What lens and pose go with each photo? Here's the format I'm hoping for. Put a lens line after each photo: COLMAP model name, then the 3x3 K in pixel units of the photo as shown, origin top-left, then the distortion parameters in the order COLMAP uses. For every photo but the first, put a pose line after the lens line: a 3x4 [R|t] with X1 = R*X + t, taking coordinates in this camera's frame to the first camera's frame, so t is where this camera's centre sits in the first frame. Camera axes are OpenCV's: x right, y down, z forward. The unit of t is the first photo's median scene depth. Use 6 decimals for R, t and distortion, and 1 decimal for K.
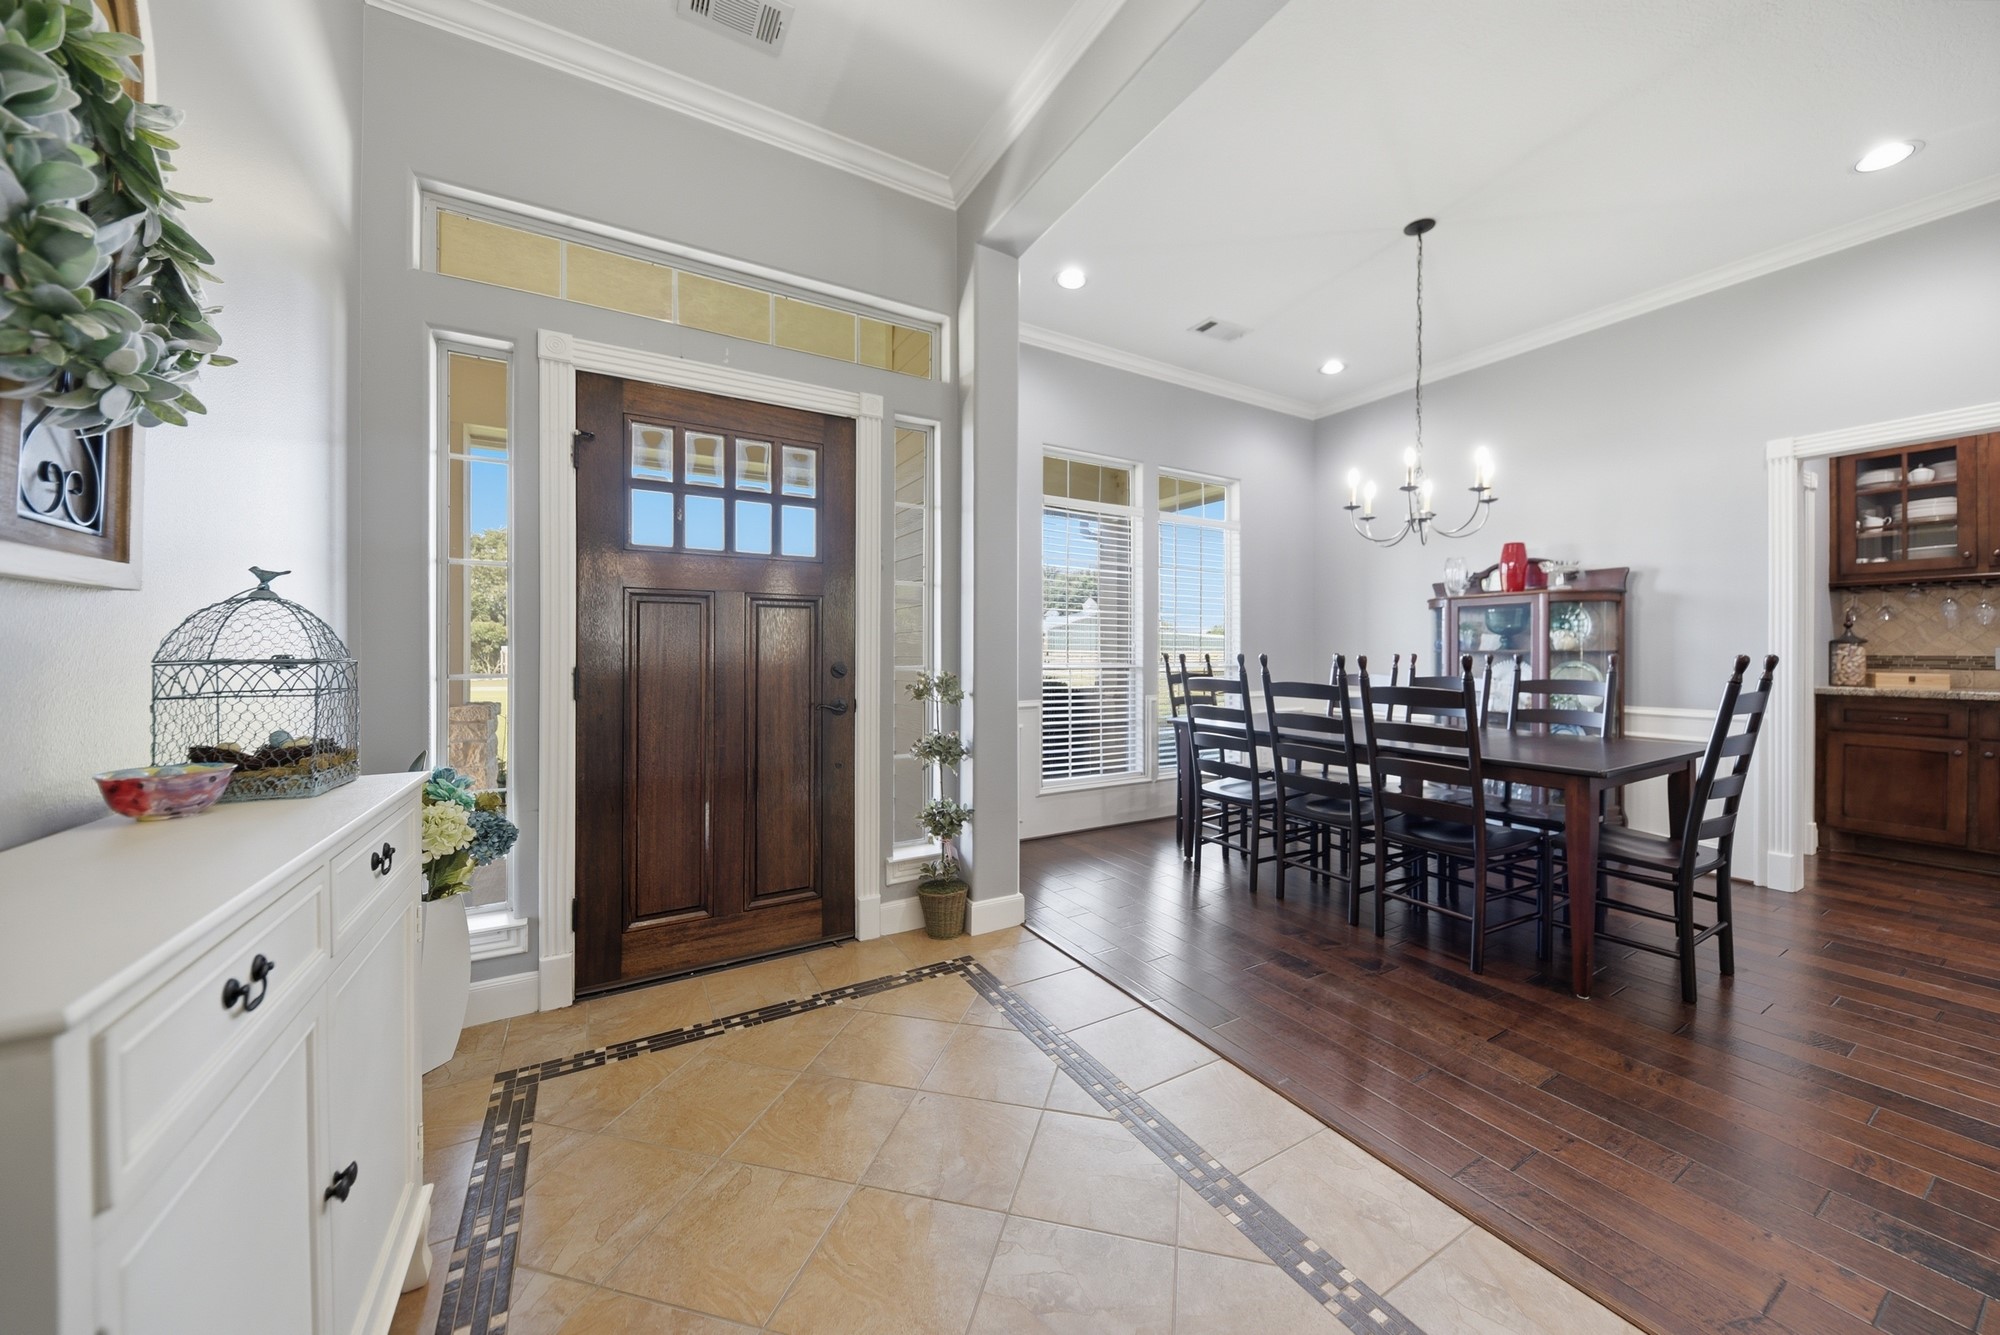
lens RADIAL K [[716.8, 0, 1036.7], [0, 716.8, 652.7], [0, 0, 1]] dist [-0.000729, -0.000041]
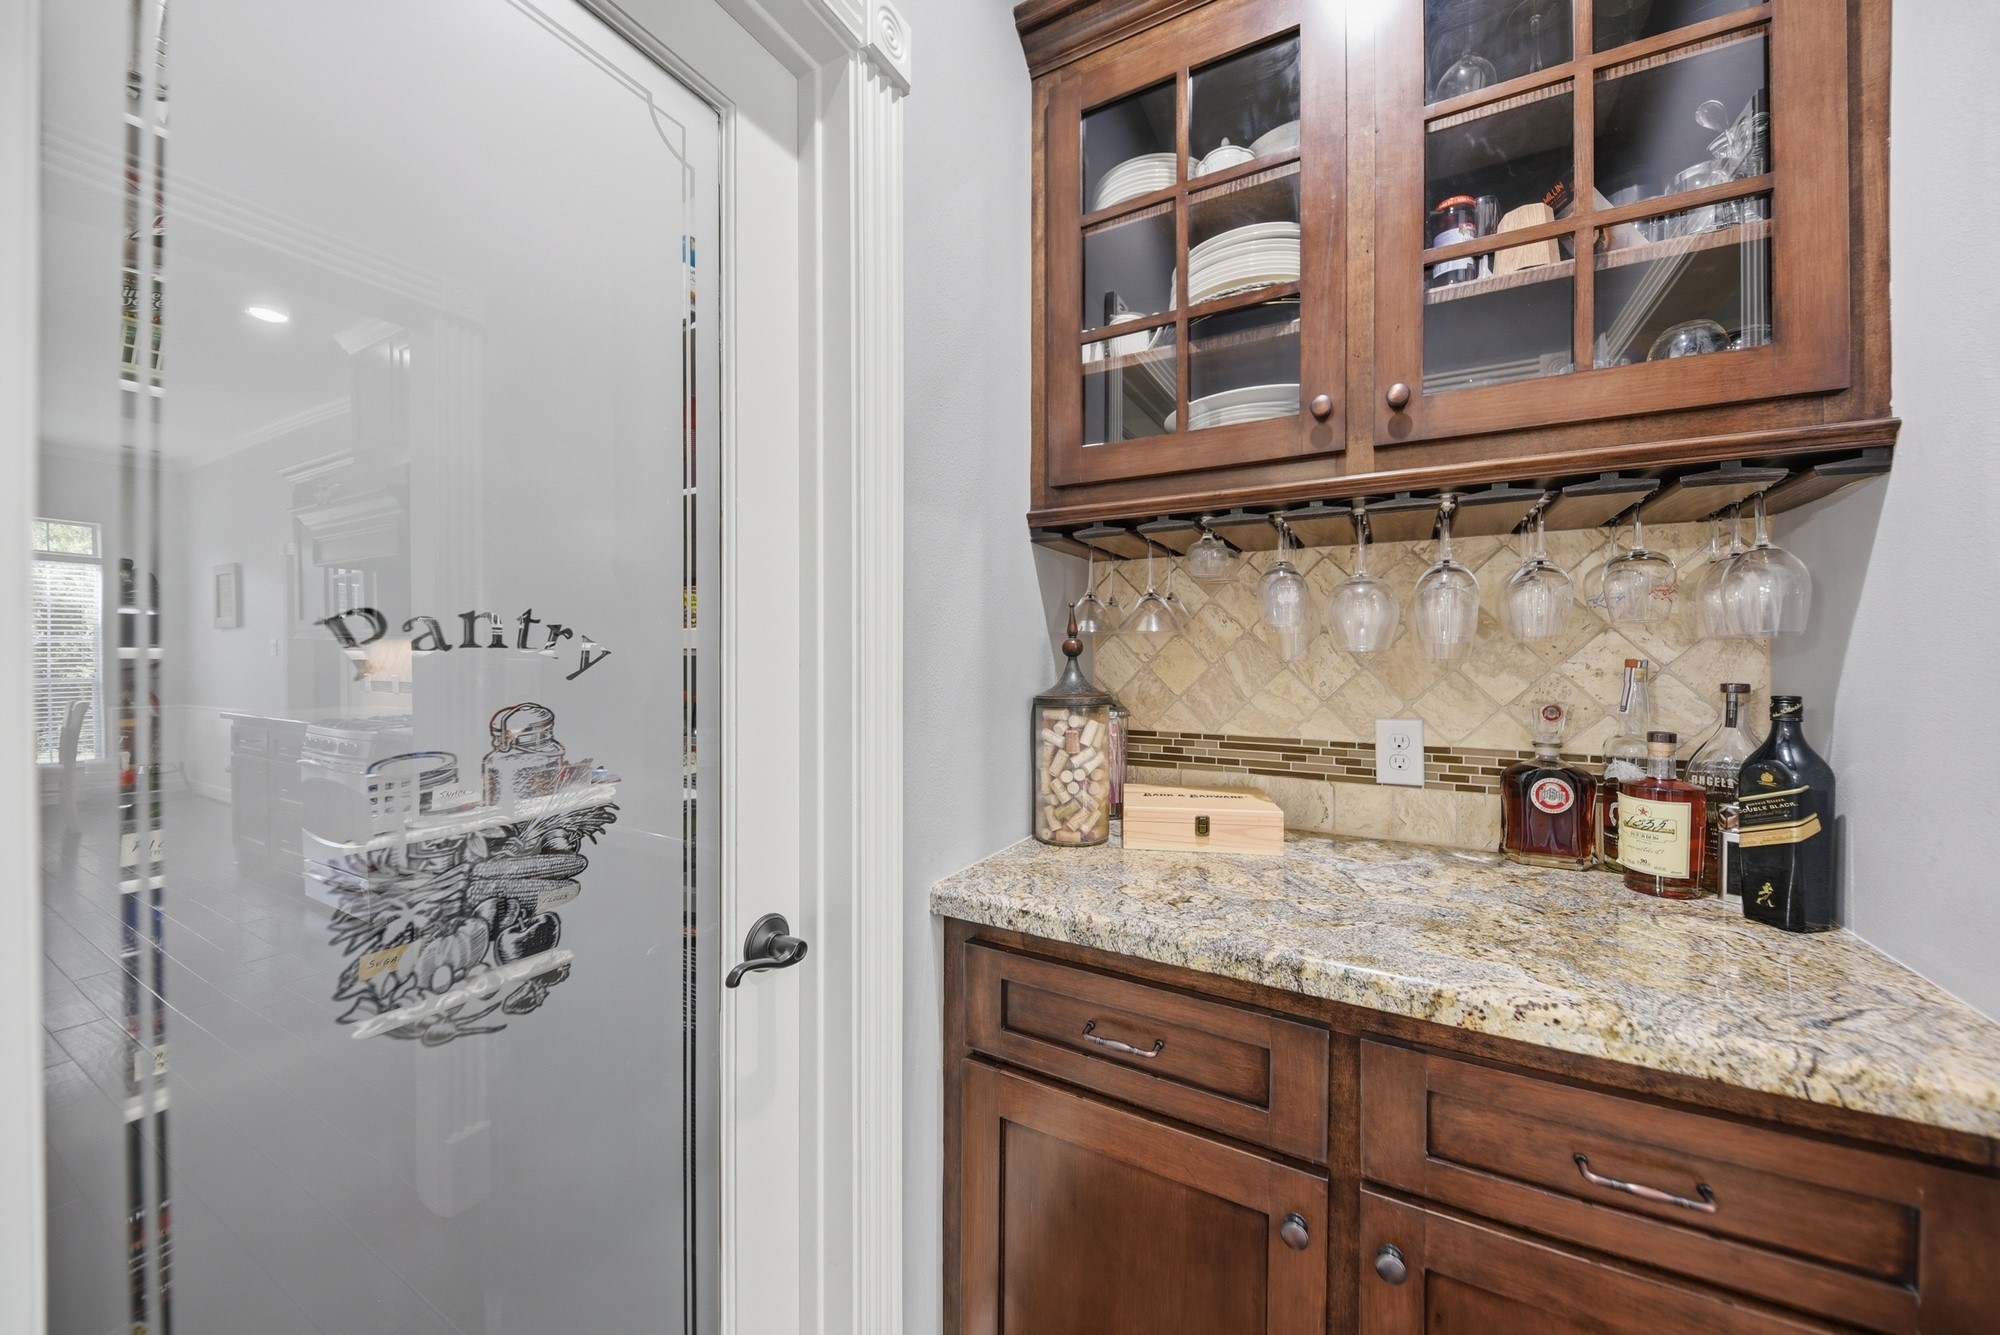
lens RADIAL K [[716.8, 0, 1003.4], [0, 716.8, 662.6], [0, 0, 1]] dist [-0.000729, -0.000041]
pose [[0.876554, -0.005326, 0.481273, 0.994442], [0.002245, 0.999973, 0.006977, -0.035931], [-0.481298, -0.005035, 0.876543, 0.767182]]
